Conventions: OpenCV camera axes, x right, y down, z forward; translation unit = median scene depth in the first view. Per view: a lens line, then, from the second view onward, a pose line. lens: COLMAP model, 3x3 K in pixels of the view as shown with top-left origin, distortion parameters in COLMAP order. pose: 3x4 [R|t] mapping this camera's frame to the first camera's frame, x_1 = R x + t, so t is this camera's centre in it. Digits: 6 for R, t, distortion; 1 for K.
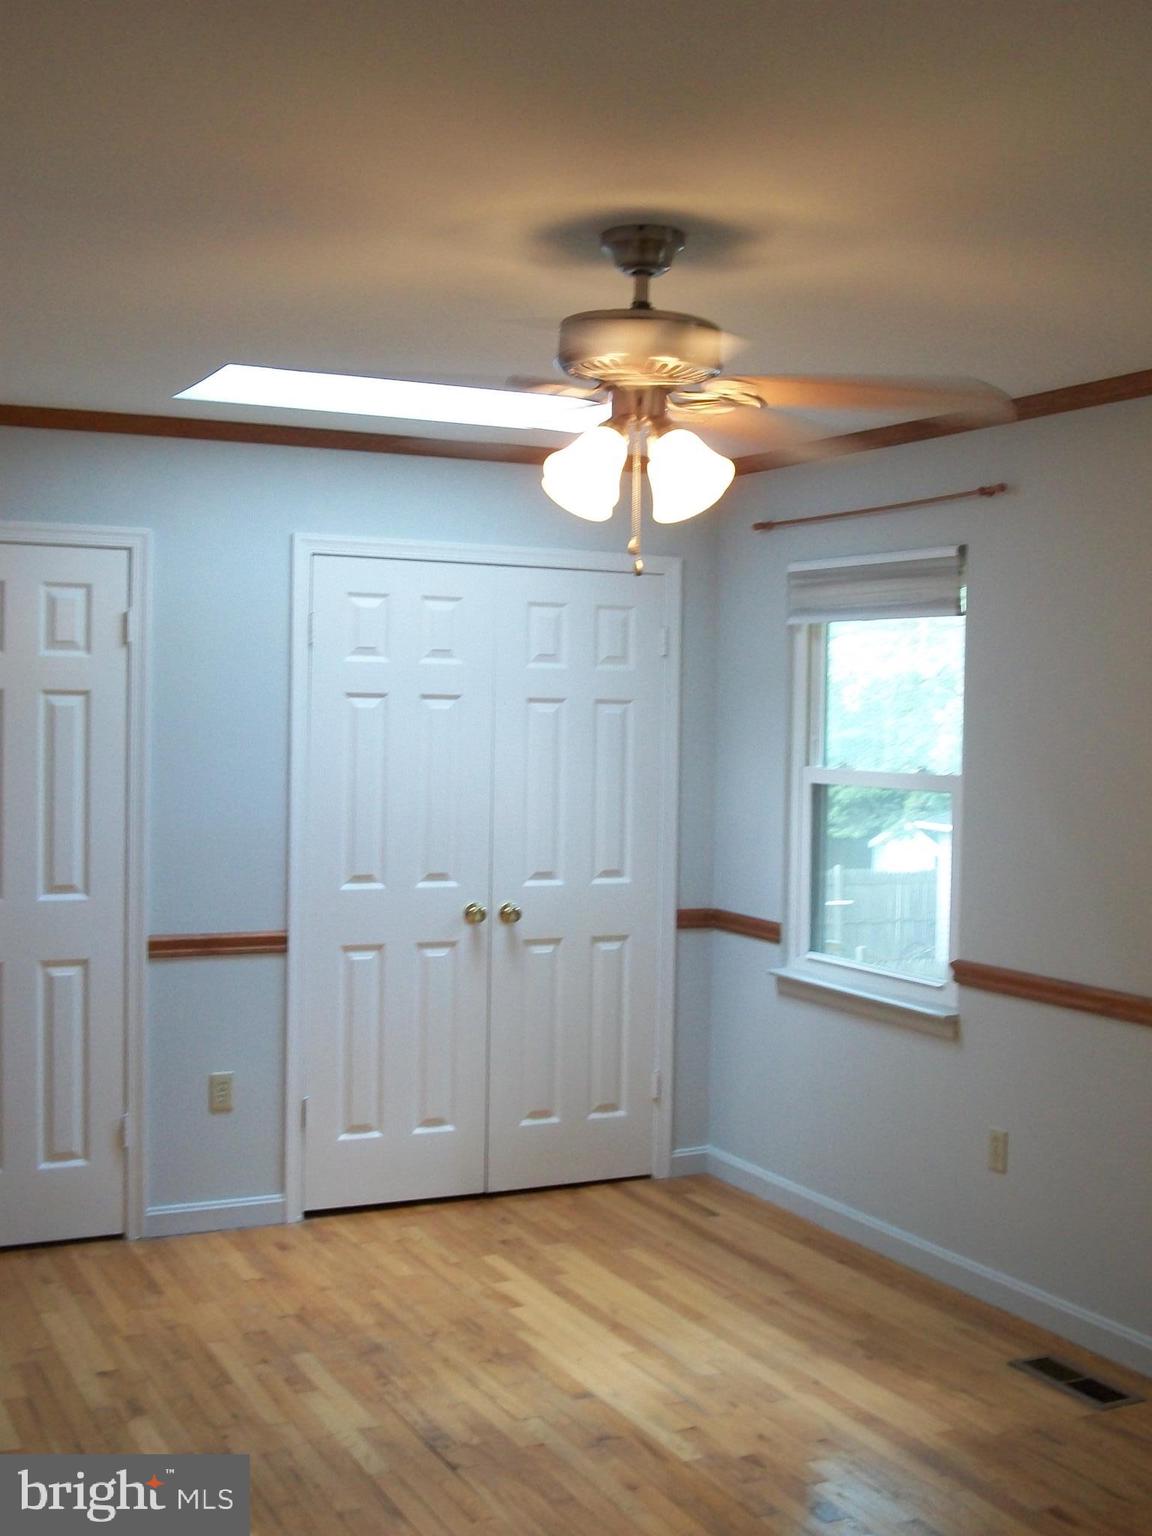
lens RADIAL K [[1763.9, 0, 591.9], [0, 1763.9, 771.6], [0, 0, 1]] dist [-0.085465, 0.000000]
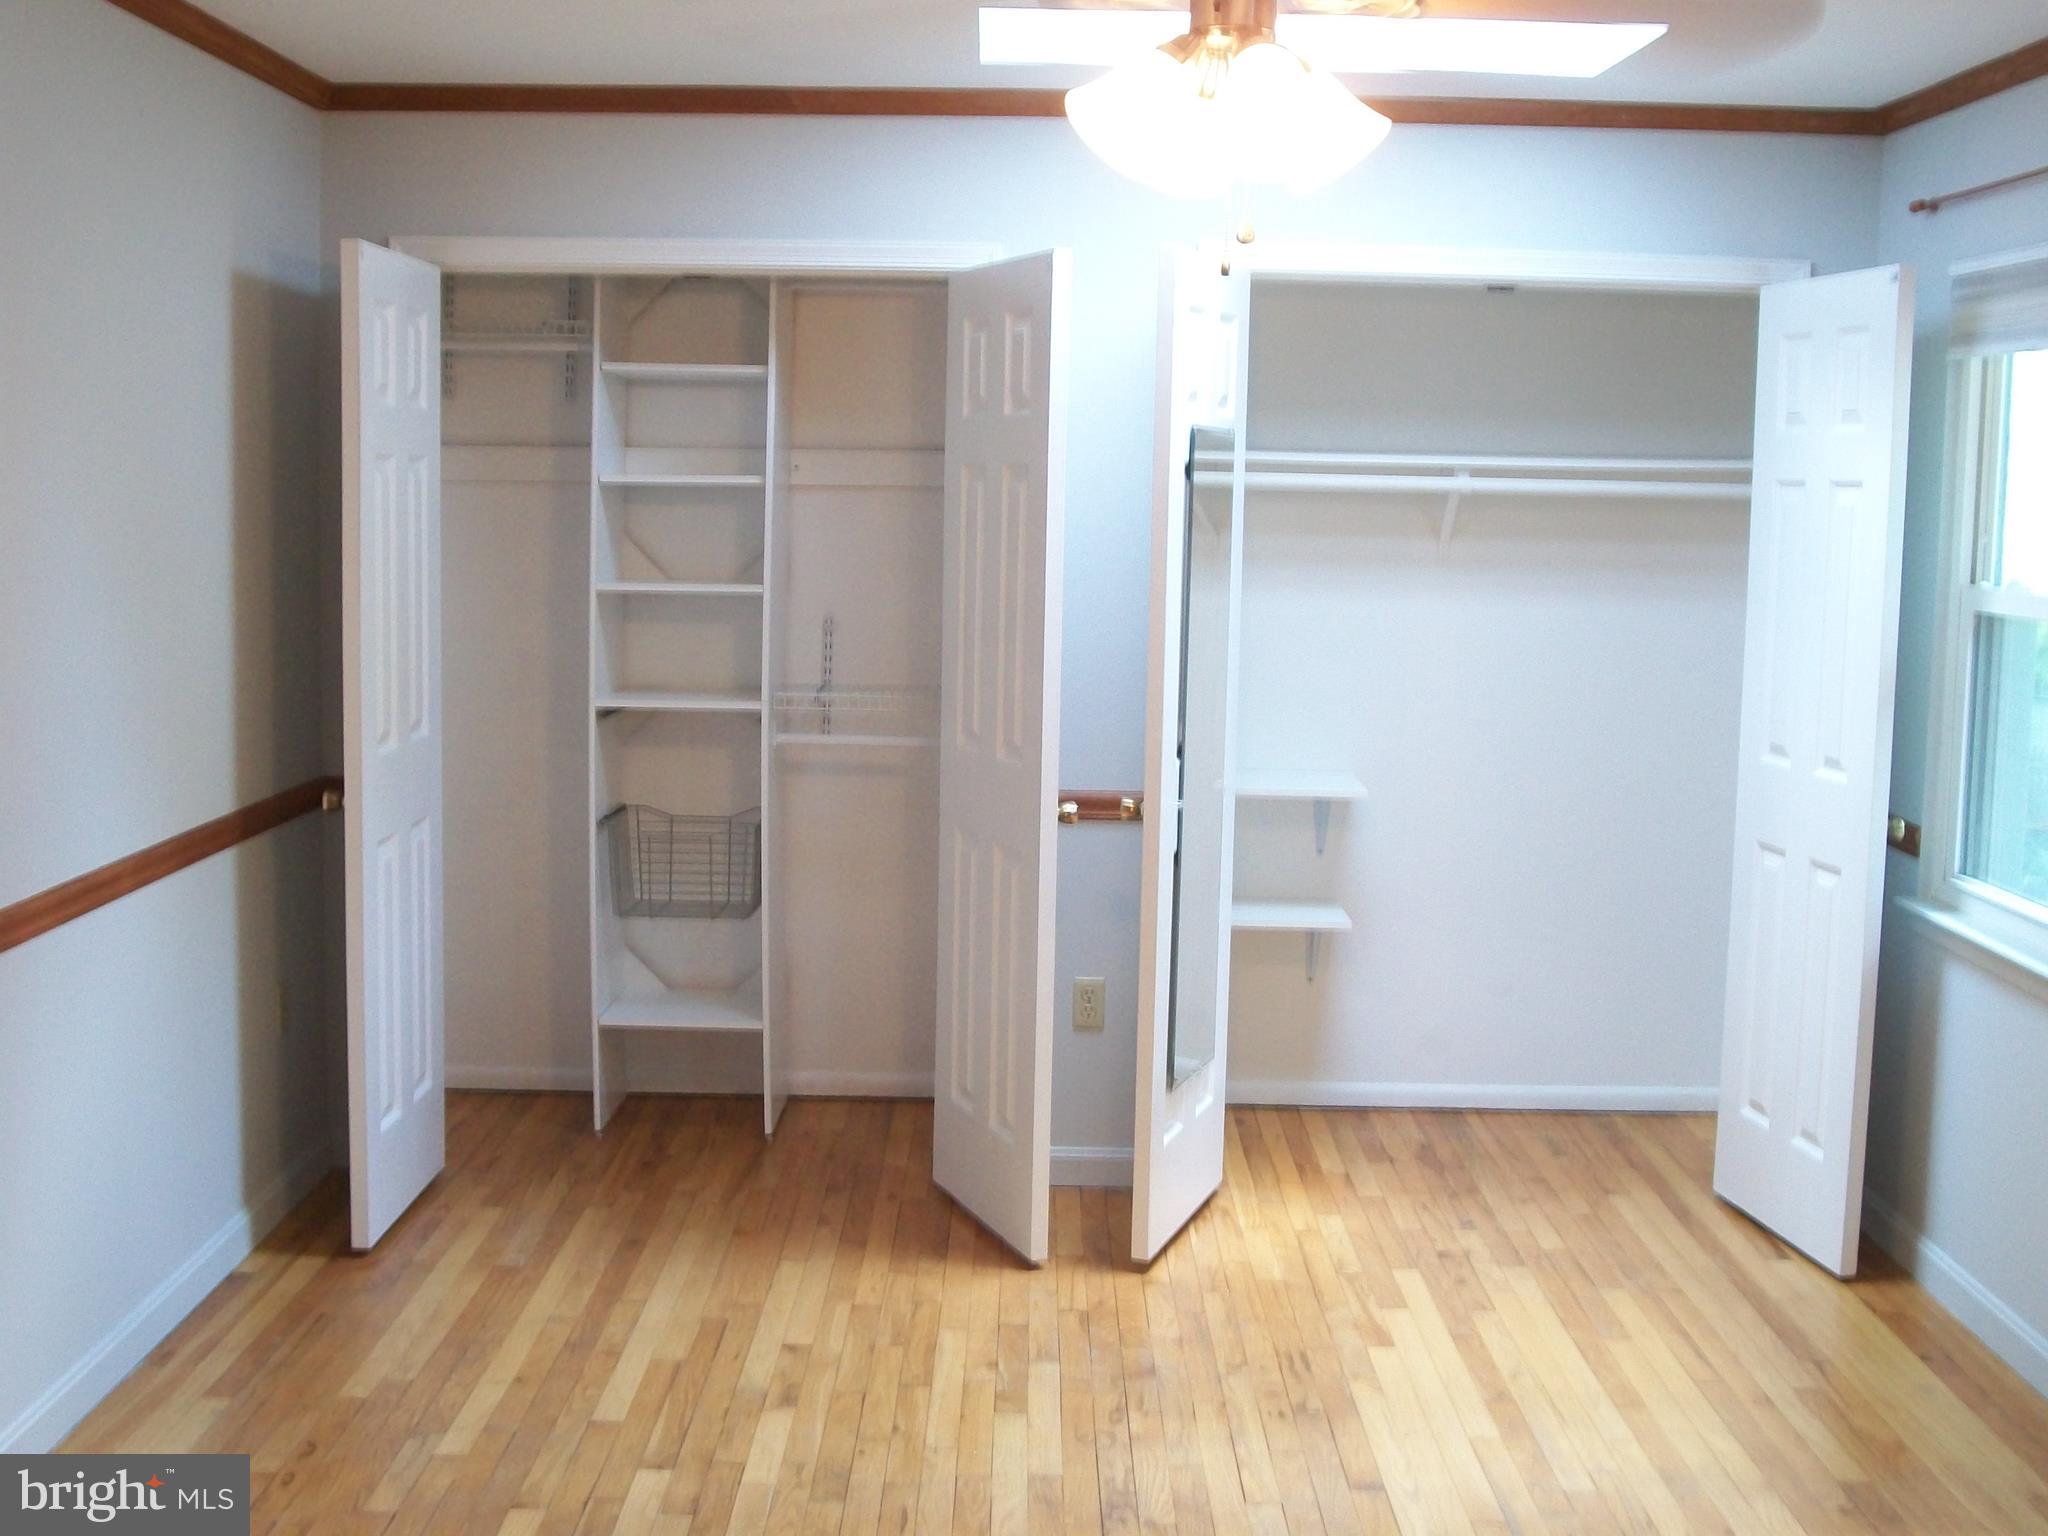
lens RADIAL K [[2351.8, 0, 1026.1], [0, 2351.8, 756.7], [0, 0, 1]] dist [-0.085465, 0.000000]
pose [[0.892845, 0.053034, -0.447231, 0.211240], [-0.020507, 0.996800, 0.077265, 0.001373], [0.449898, -0.059815, 0.891075, 0.106790]]
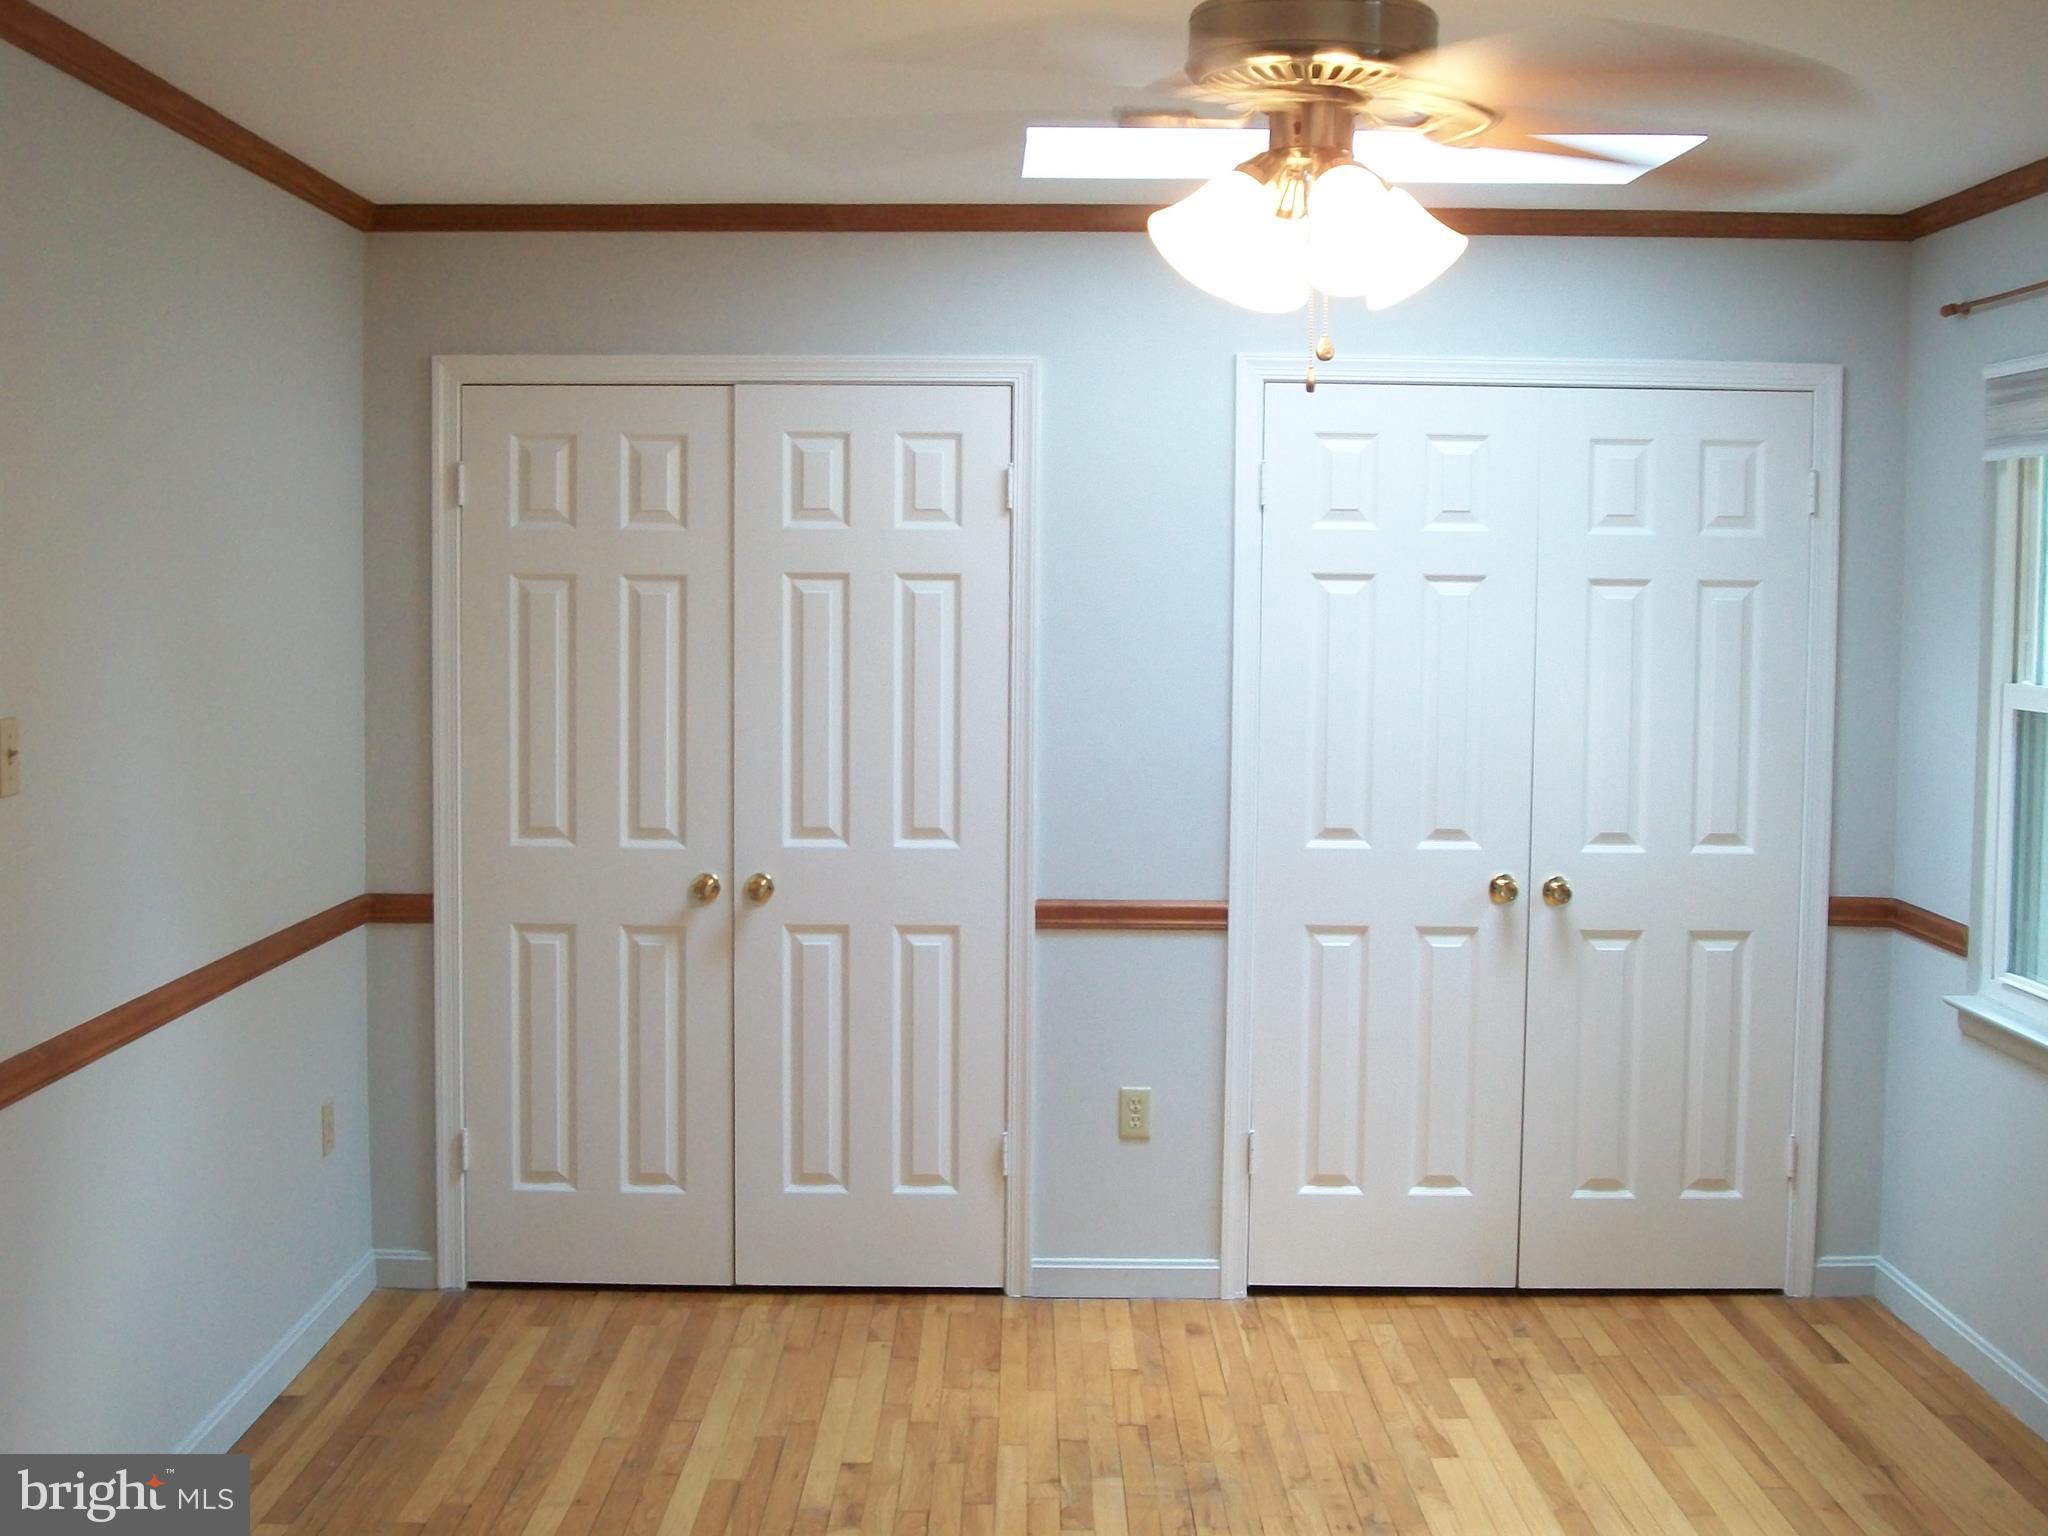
lens RADIAL K [[2351.8, 0, 1020.3], [0, 2351.8, 757.5], [0, 0, 1]] dist [-0.085465, 0.000000]
pose [[0.893367, 0.023284, -0.448724, 0.192792], [-0.009189, 0.999394, 0.033563, -0.001030], [0.449233, -0.025861, 0.893040, 0.096015]]
